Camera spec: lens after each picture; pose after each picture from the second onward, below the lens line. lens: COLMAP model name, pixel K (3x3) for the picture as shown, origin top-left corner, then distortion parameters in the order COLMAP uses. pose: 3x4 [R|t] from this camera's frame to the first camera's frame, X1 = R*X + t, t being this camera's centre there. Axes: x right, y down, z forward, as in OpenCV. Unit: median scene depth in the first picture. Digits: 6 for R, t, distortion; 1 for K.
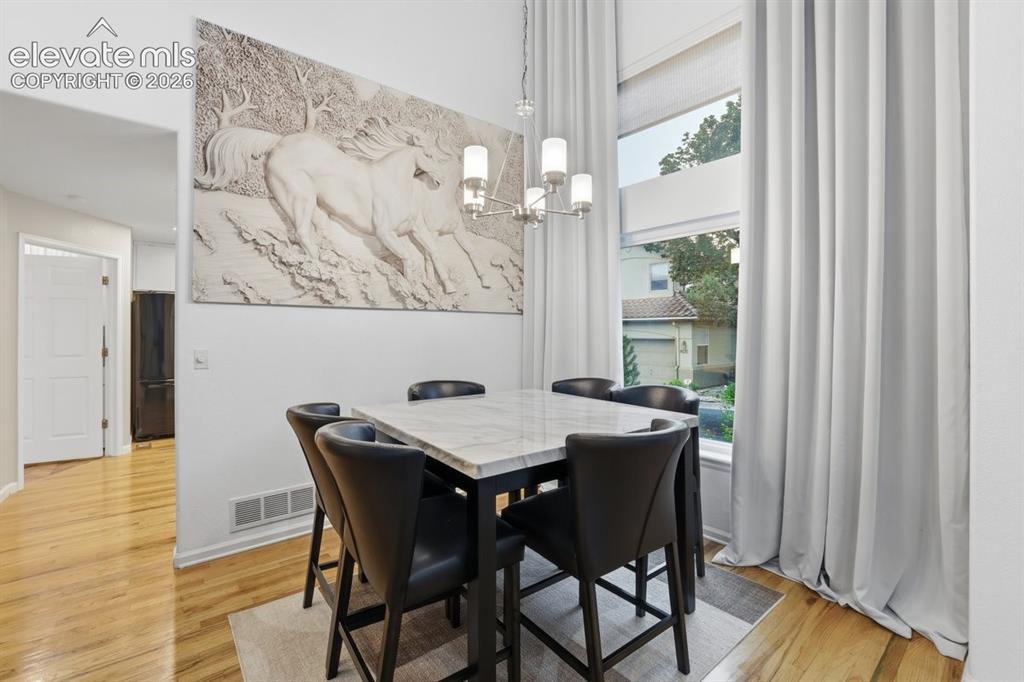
lens RADIAL K [[444.9, 0, 515.1], [0, 444.9, 330.5], [0, 0, 1]] dist [-0.044056, 0.014612]
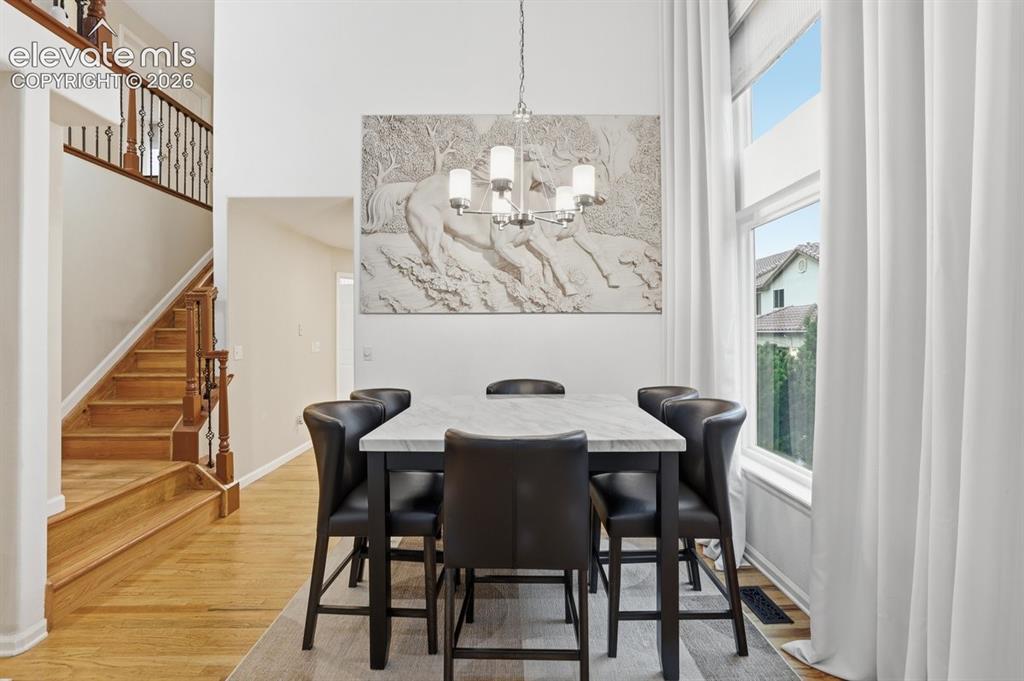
lens RADIAL K [[456.5, 0, 515.1], [0, 456.5, 333.4], [0, 0, 1]] dist [-0.057175, 0.018312]
pose [[0.782816, -0.003612, -0.622243, 0.478187], [0.006735, 0.999974, 0.002669, -0.000400], [0.622217, -0.006280, 0.782820, 0.118794]]
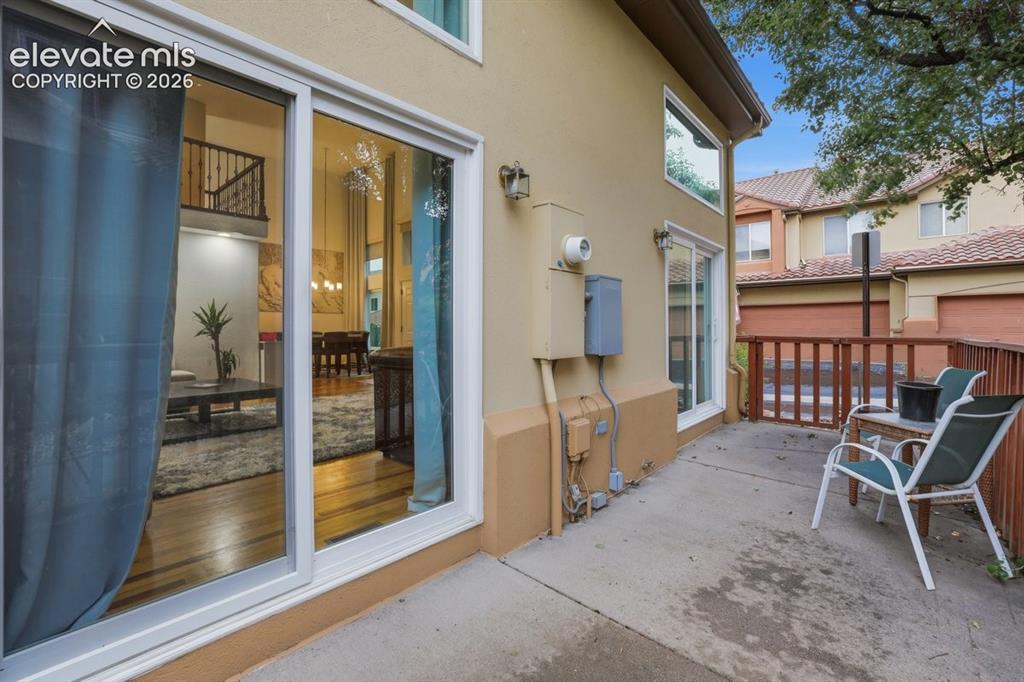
lens RADIAL K [[444.9, 0, 515.1], [0, 444.9, 330.5], [0, 0, 1]] dist [-0.044056, 0.014612]
pose [[0.985005, -0.002742, 0.172503, 0.857061], [0.001136, 0.999955, 0.009408, 0.069613], [-0.172521, -0.009071, 0.984964, -2.844305]]
